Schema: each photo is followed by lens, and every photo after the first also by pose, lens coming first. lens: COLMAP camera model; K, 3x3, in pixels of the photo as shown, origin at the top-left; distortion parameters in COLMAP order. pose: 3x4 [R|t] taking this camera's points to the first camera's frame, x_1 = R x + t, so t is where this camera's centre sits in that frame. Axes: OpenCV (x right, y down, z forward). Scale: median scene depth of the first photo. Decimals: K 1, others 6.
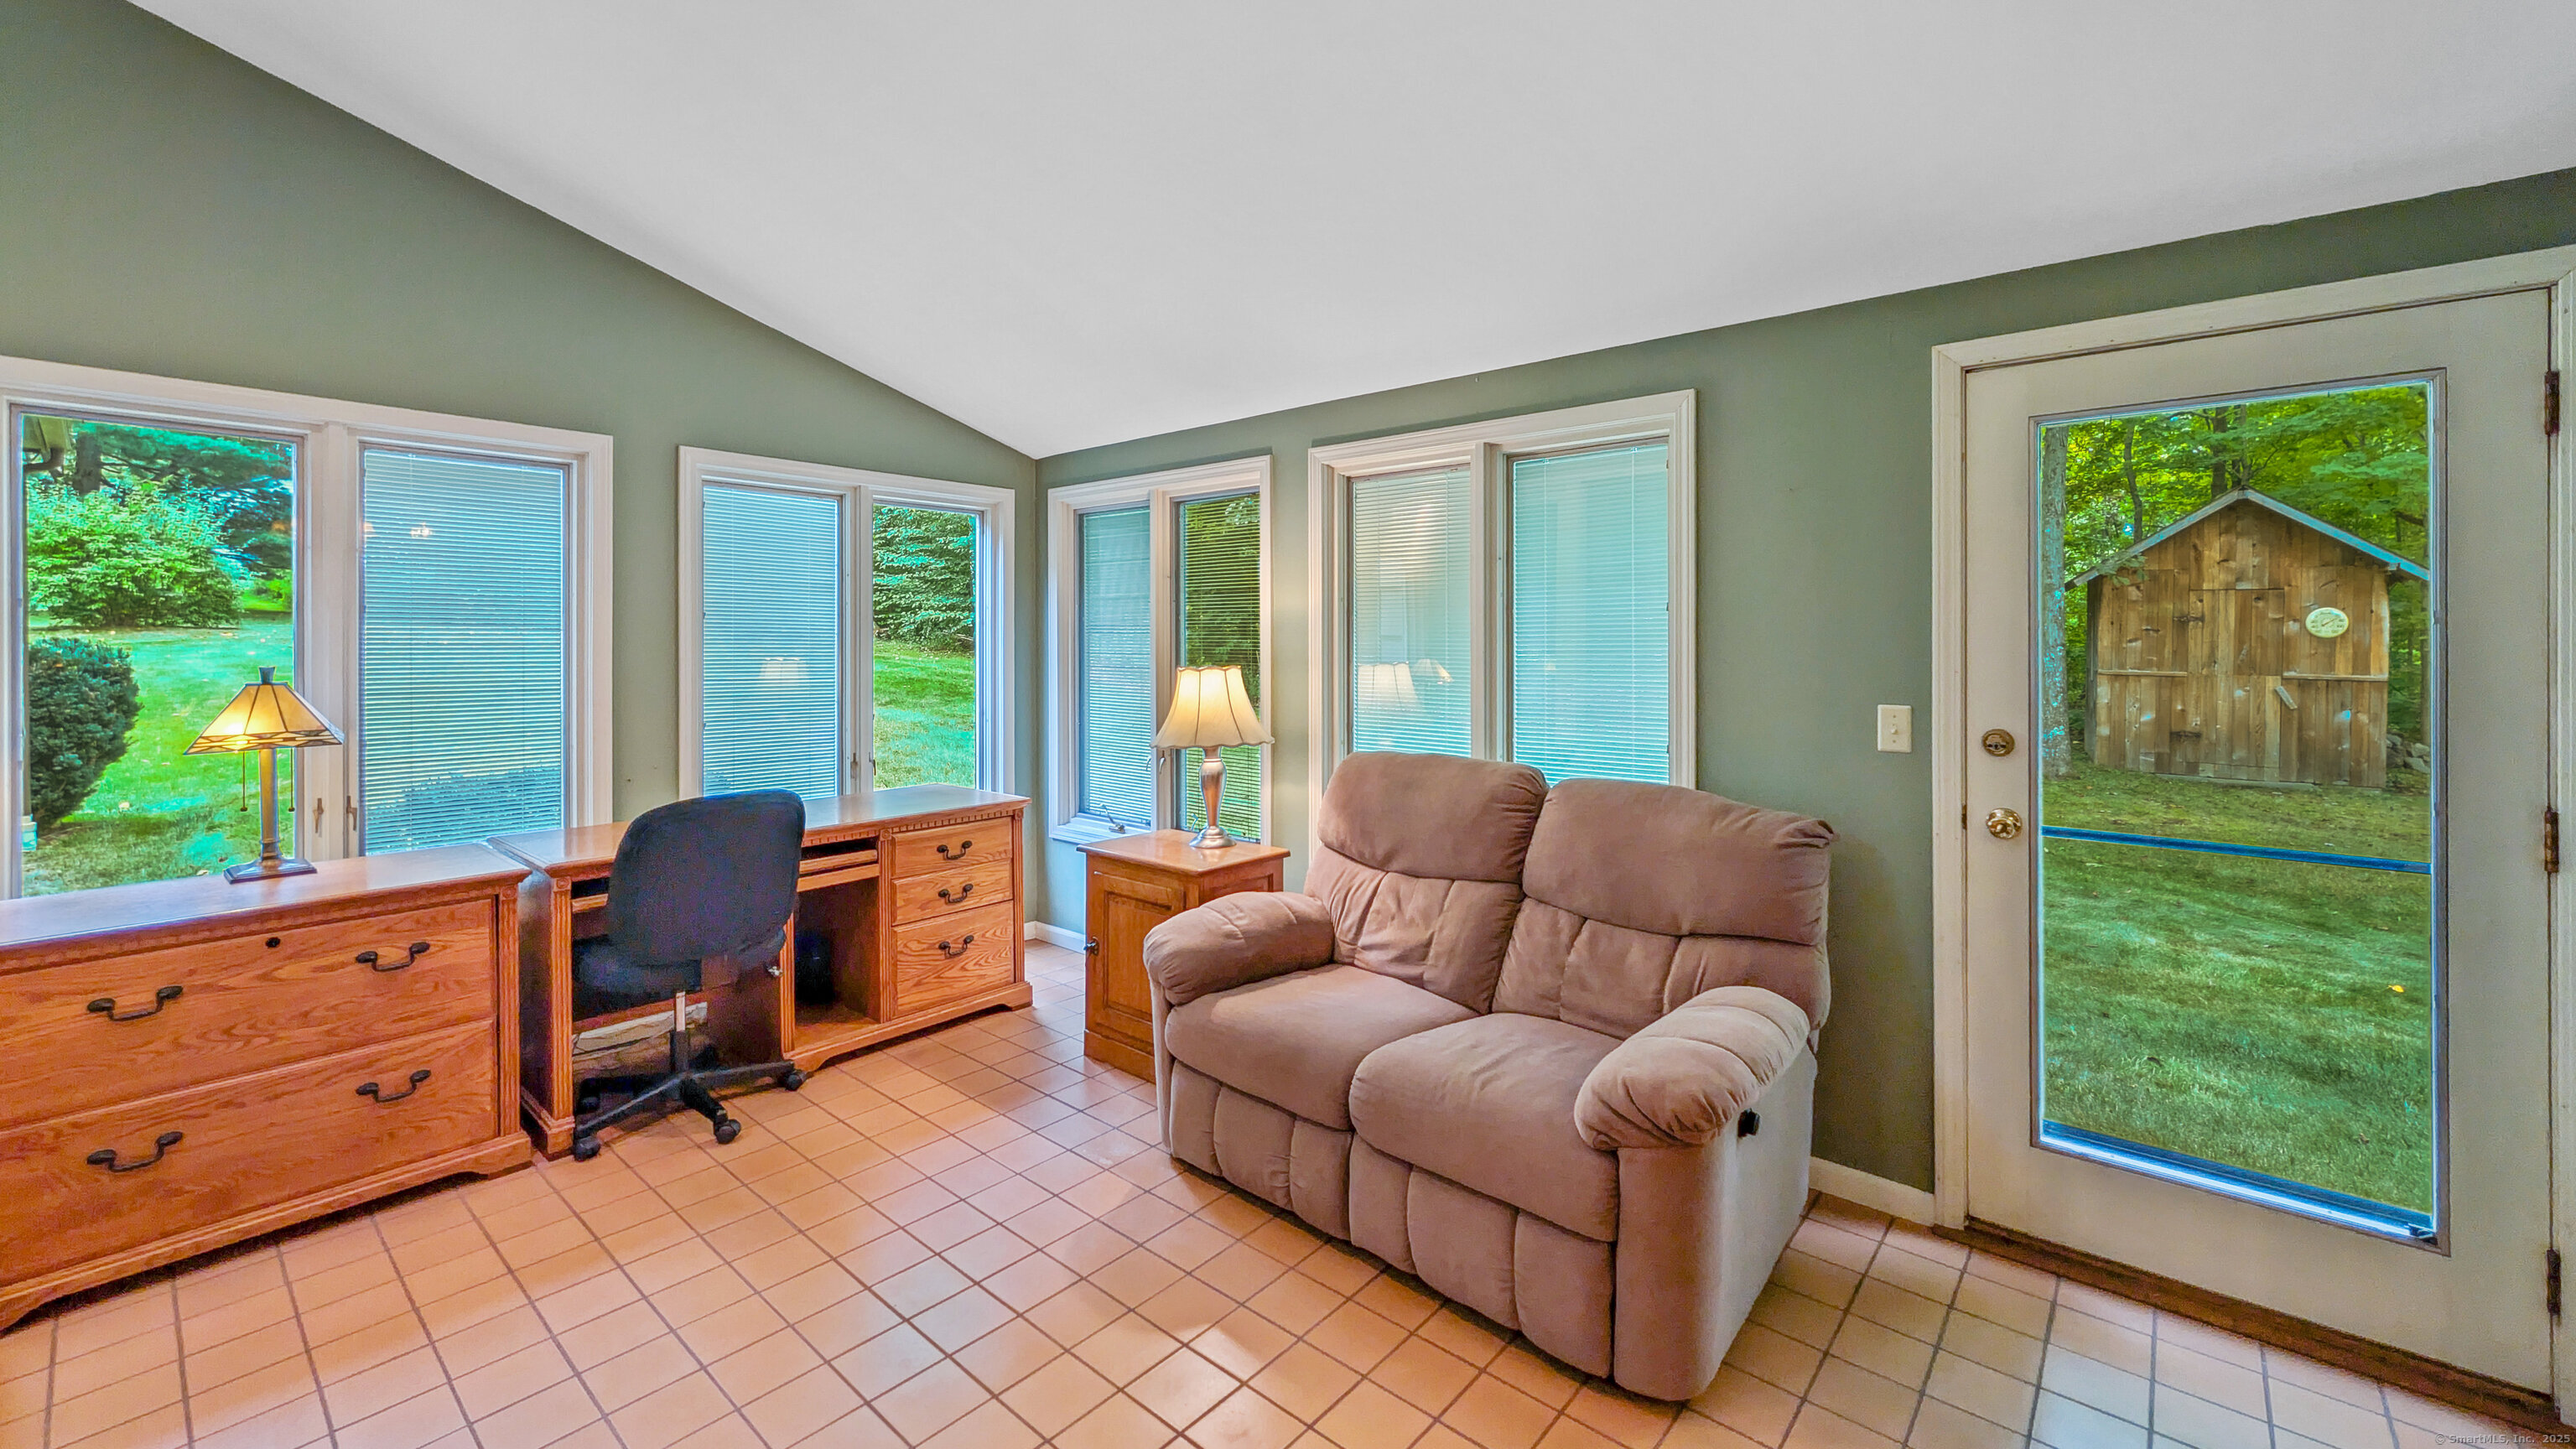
lens RADIAL K [[1049.3, 0, 1280.1], [0, 1049.3, 637.3], [0, 0, 1]] dist [0.002715, -0.000054]
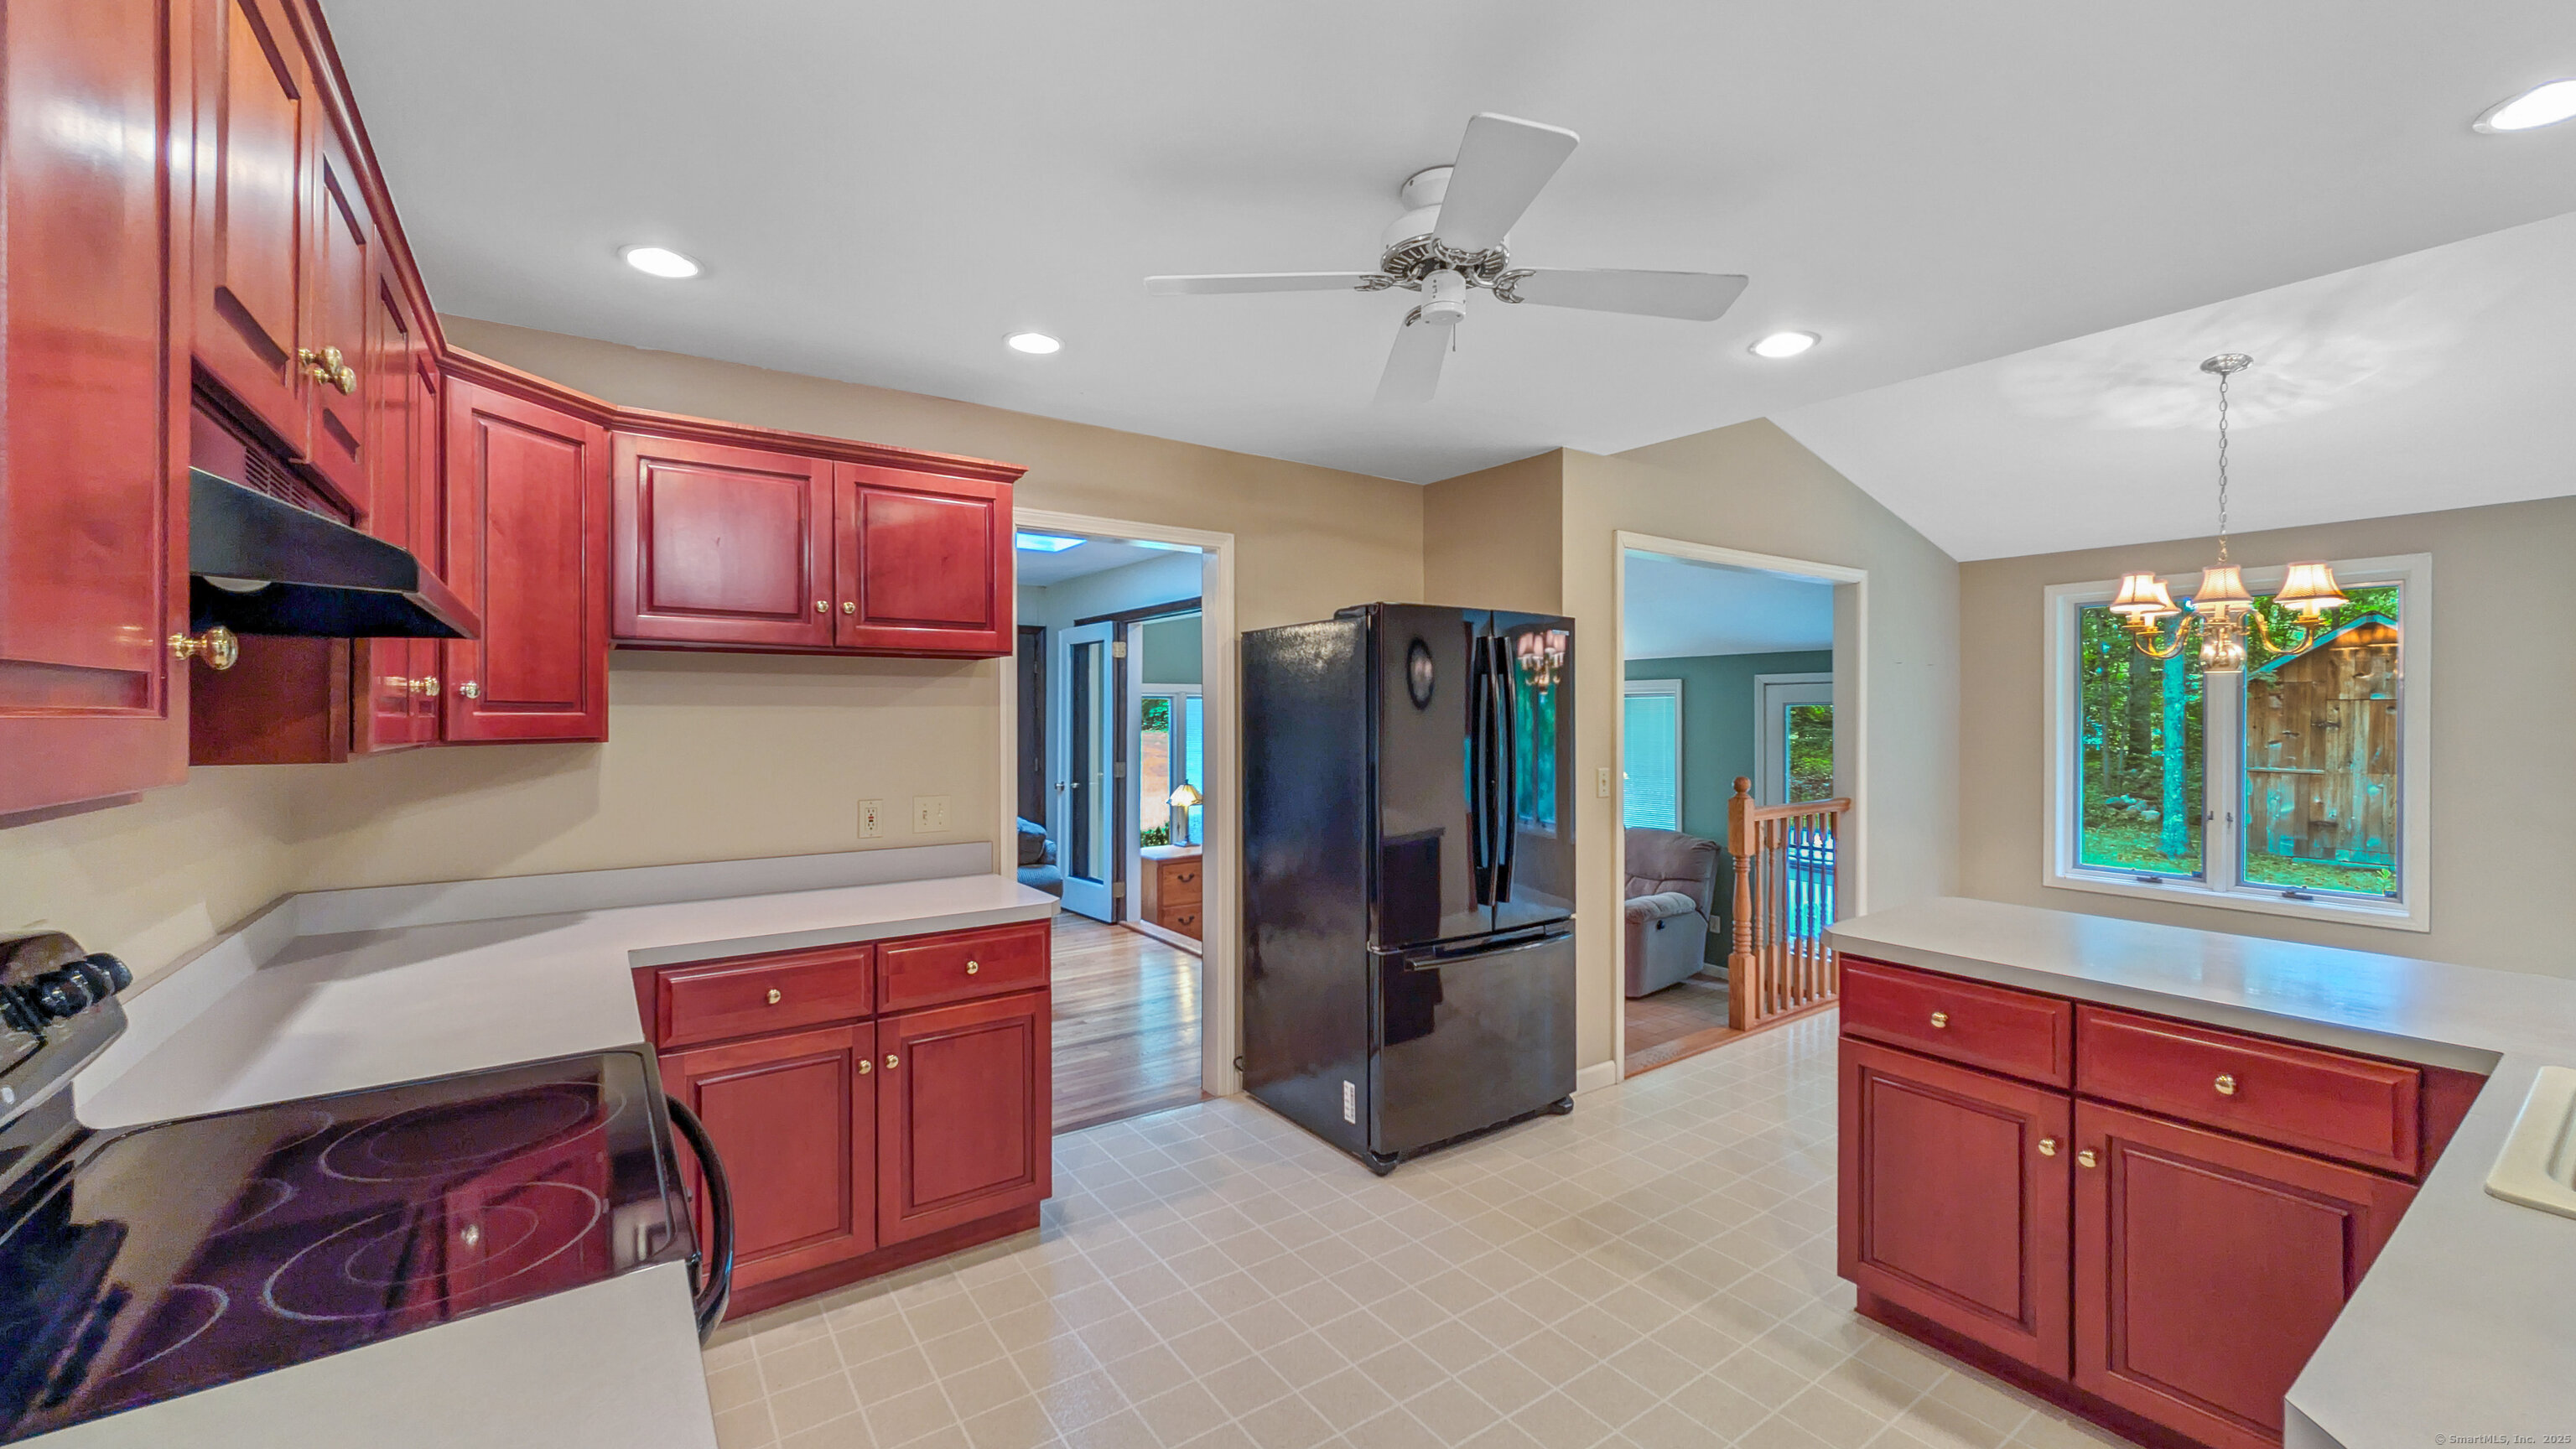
lens RADIAL K [[1006.8, 0, 1294.5], [0, 1006.8, 714.7], [0, 0, 1]] dist [0.001081, 0.000057]
pose [[0.974929, -0.001525, -0.222511, 0.012058], [0.001583, 0.999999, 0.000081, -0.143047], [0.222510, -0.000431, 0.974930, -1.597473]]
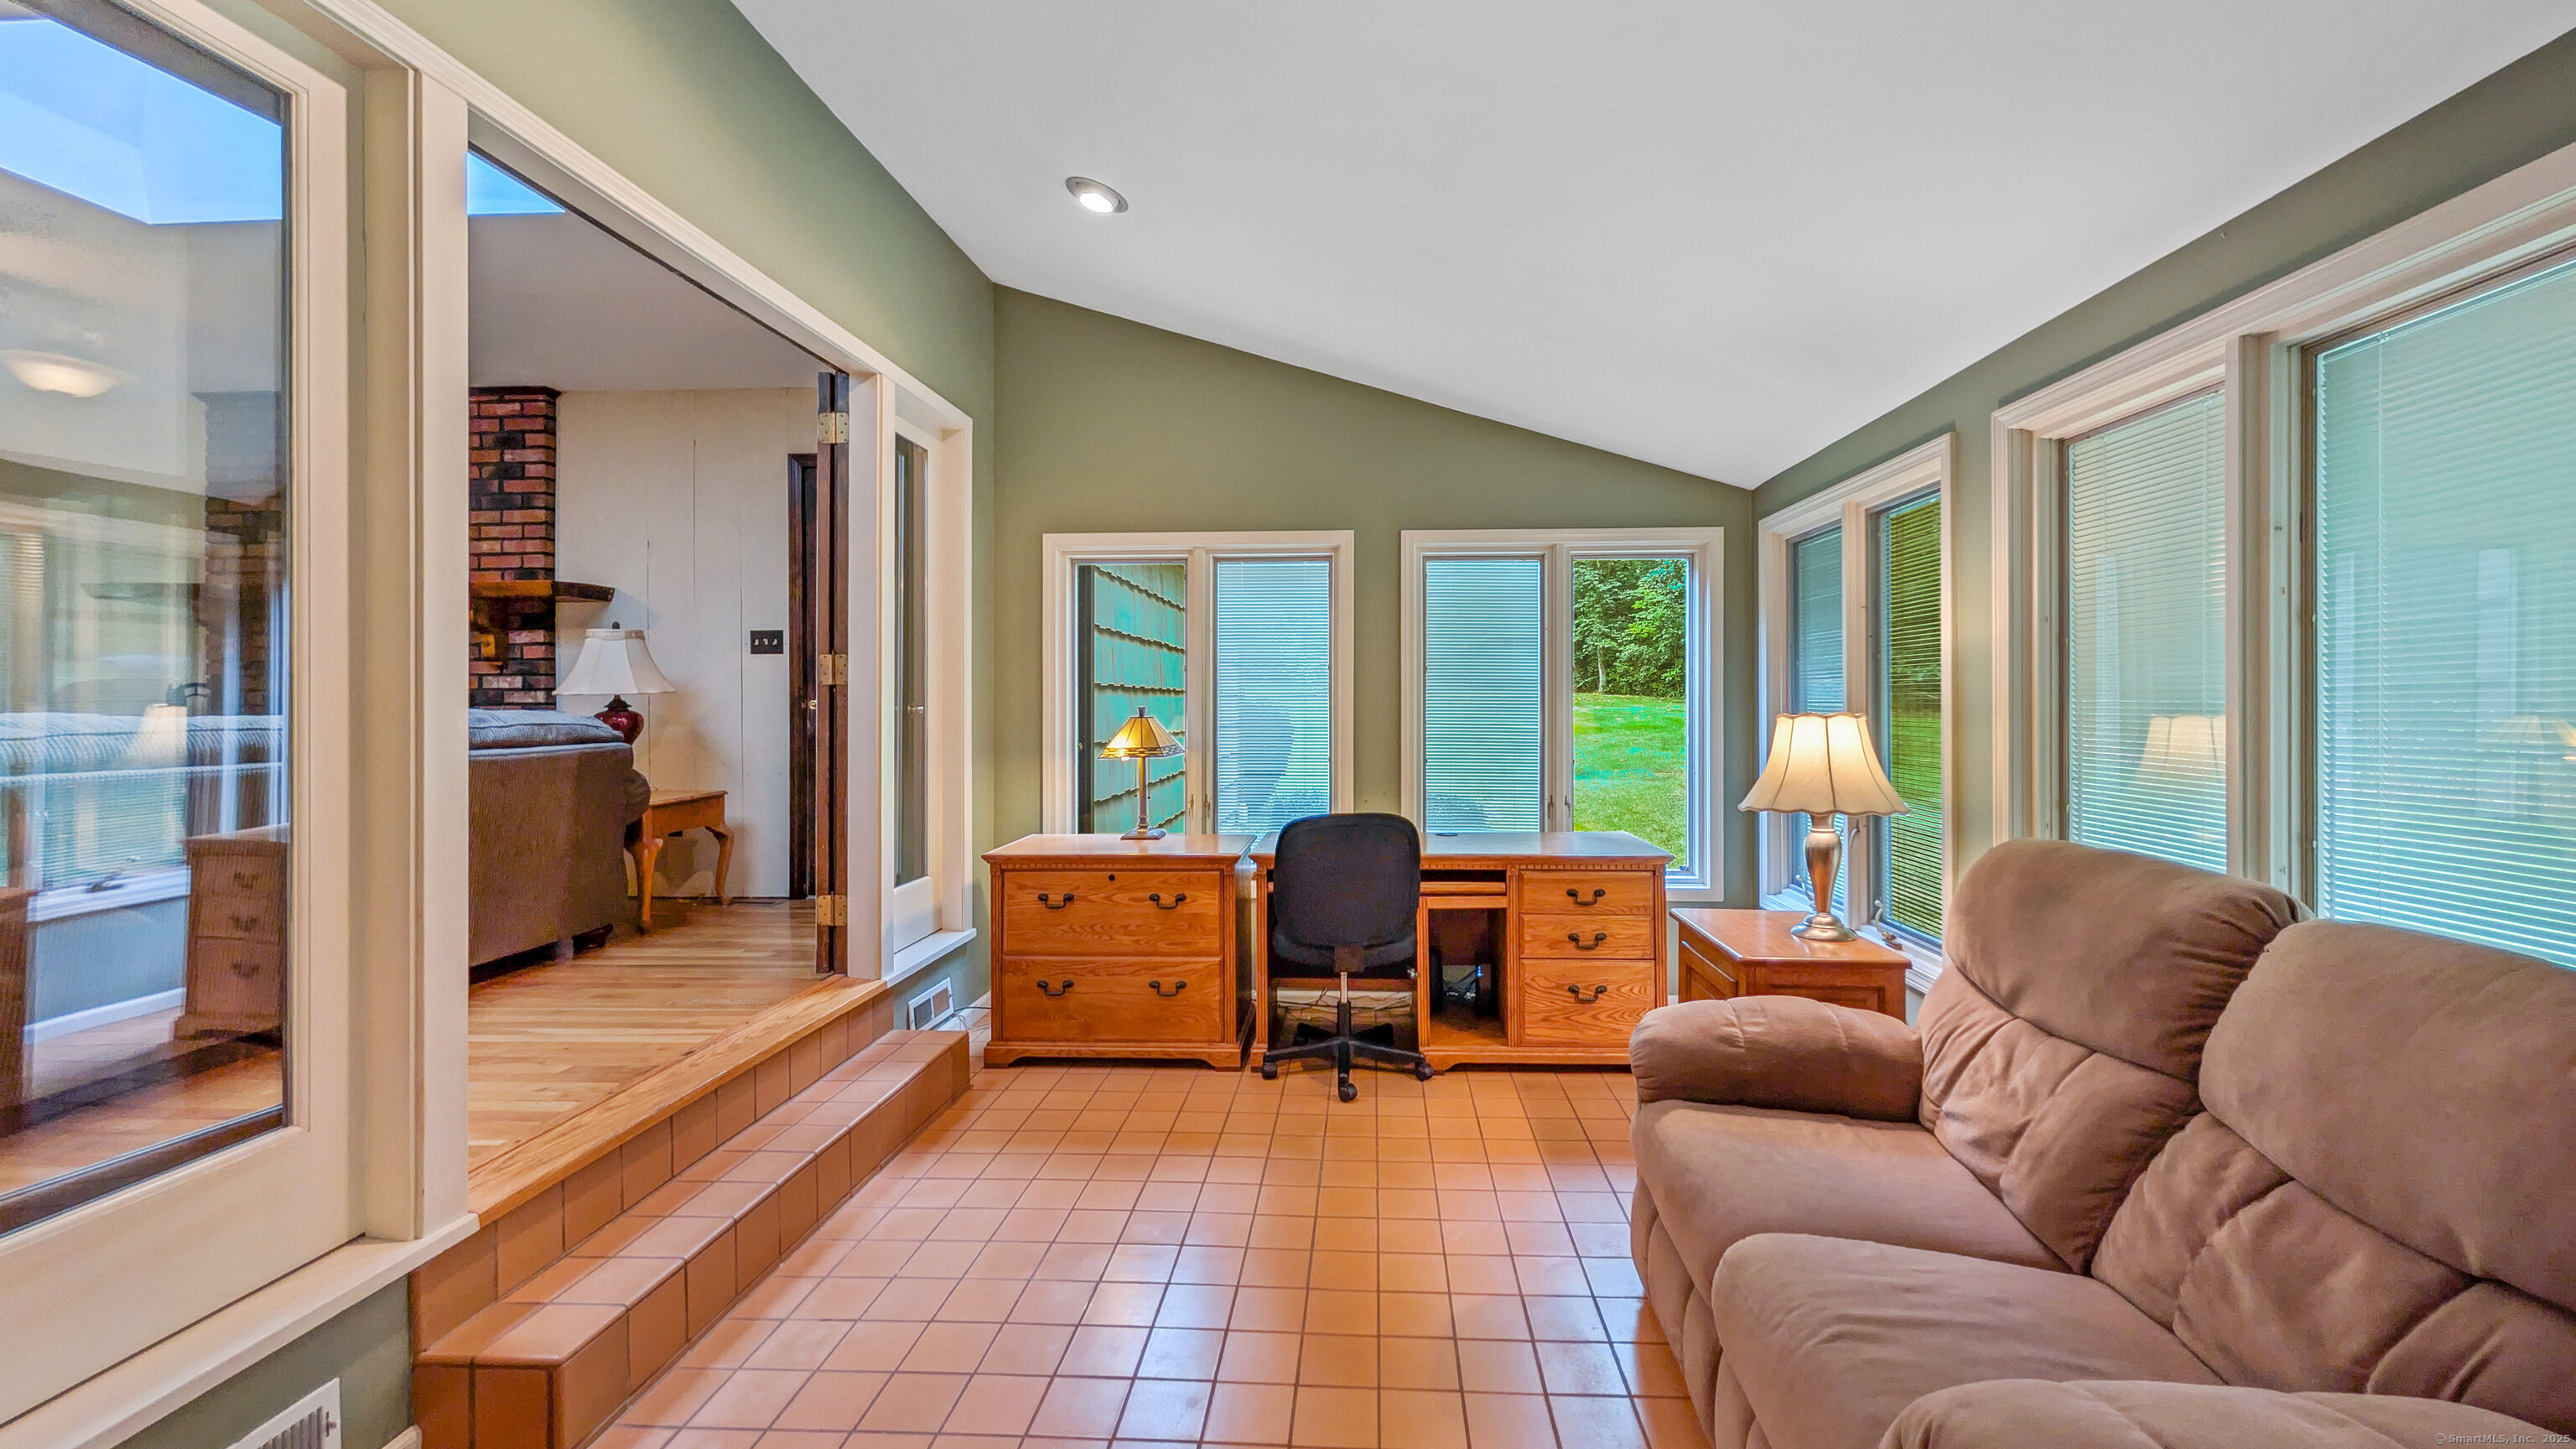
lens RADIAL K [[997.1, 0, 1285.0], [0, 997.1, 697.7], [0, 0, 1]] dist [0.001041, -0.000278]
pose [[0.603208, -0.005227, -0.797567, 0.318532], [0.004880, 0.999984, -0.002863, 0.017205], [0.797569, -0.002165, 0.603224, 0.230078]]
